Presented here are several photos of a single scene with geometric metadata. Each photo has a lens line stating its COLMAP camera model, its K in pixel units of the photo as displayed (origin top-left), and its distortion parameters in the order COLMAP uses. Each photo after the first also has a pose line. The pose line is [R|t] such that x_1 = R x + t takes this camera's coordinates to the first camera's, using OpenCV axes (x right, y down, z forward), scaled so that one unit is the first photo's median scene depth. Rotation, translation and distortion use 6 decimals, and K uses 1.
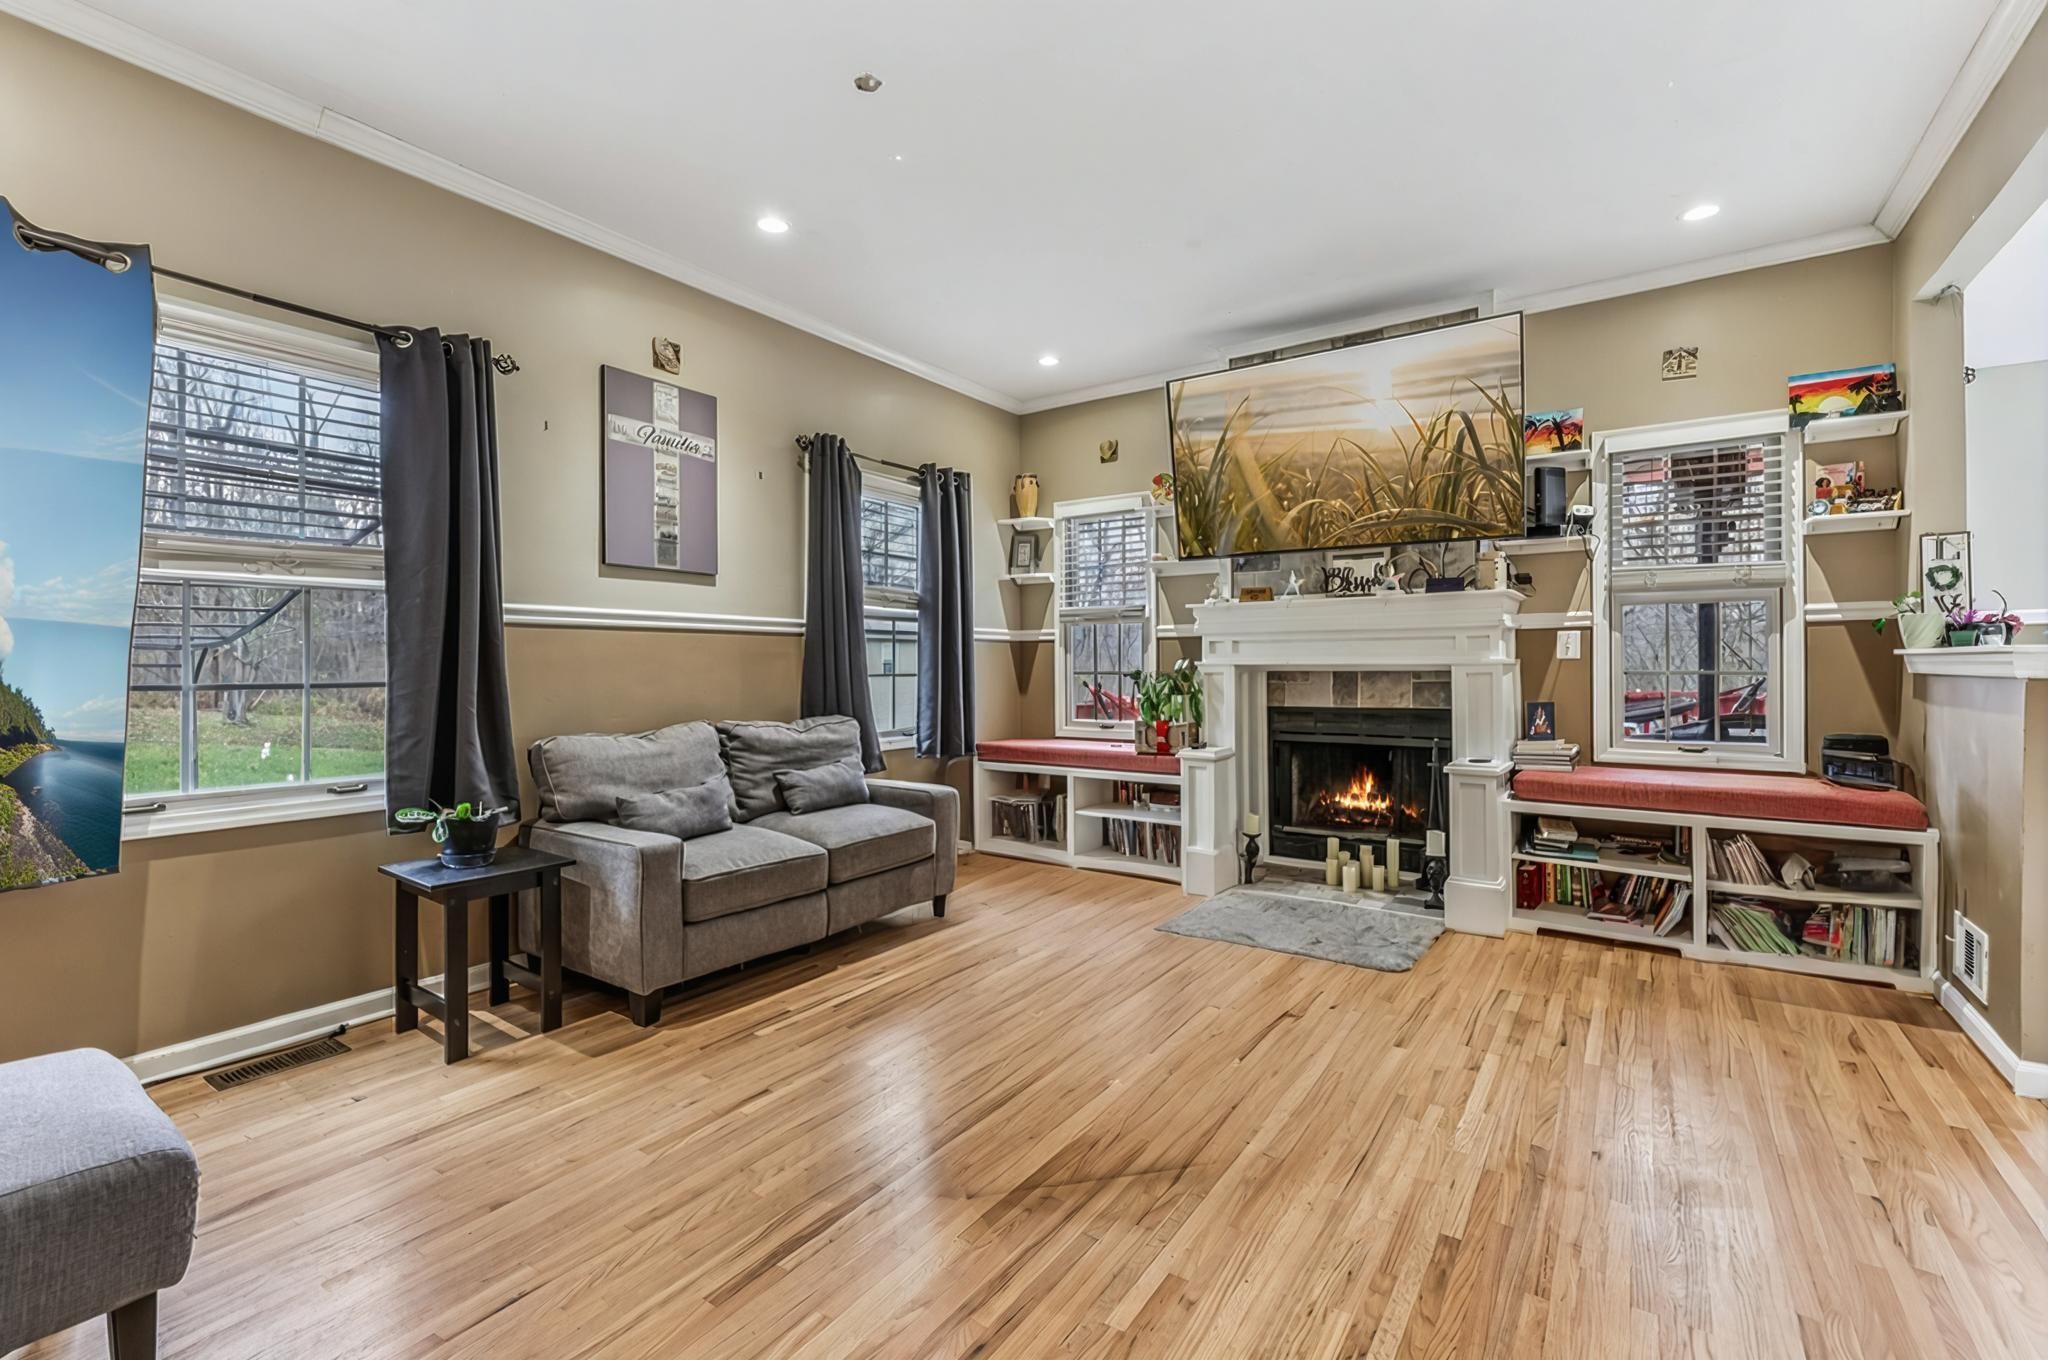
lens RADIAL K [[888.5, 0, 1024.0], [0, 888.5, 663.5], [0, 0, 1]] dist [-0.000020, -0.000056]
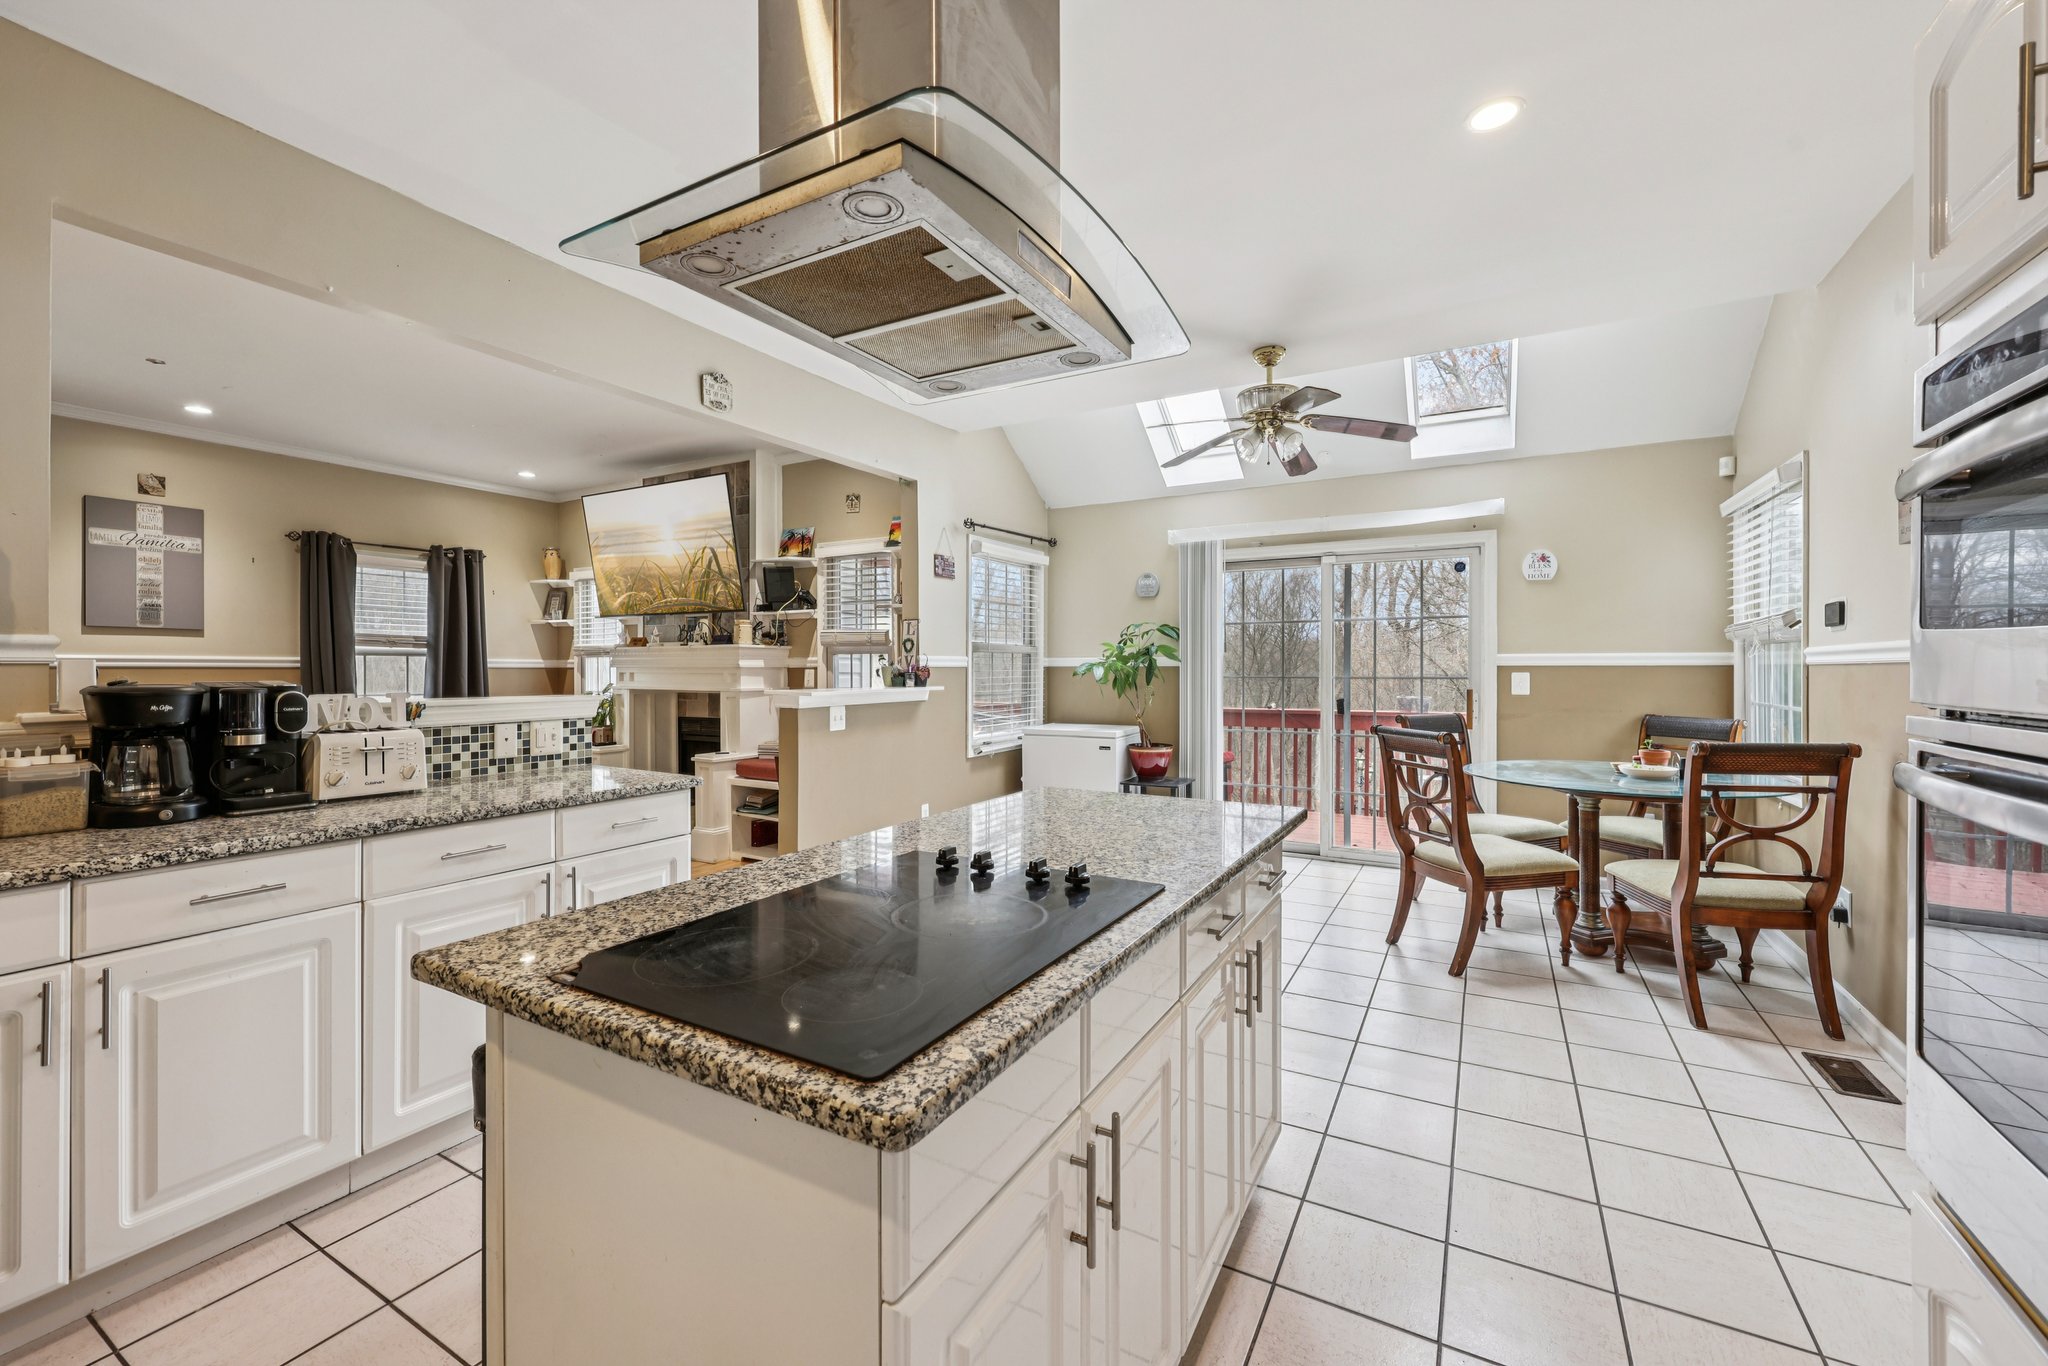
lens RADIAL K [[828.1, 0, 1022.9], [0, 828.1, 676.0], [0, 0, 1]] dist [0.001028, -0.000017]
pose [[0.995941, 0.004732, 0.089882, 0.916721], [-0.005337, 0.999965, 0.006496, -0.039861], [-0.089848, -0.006949, 0.995931, -0.515933]]
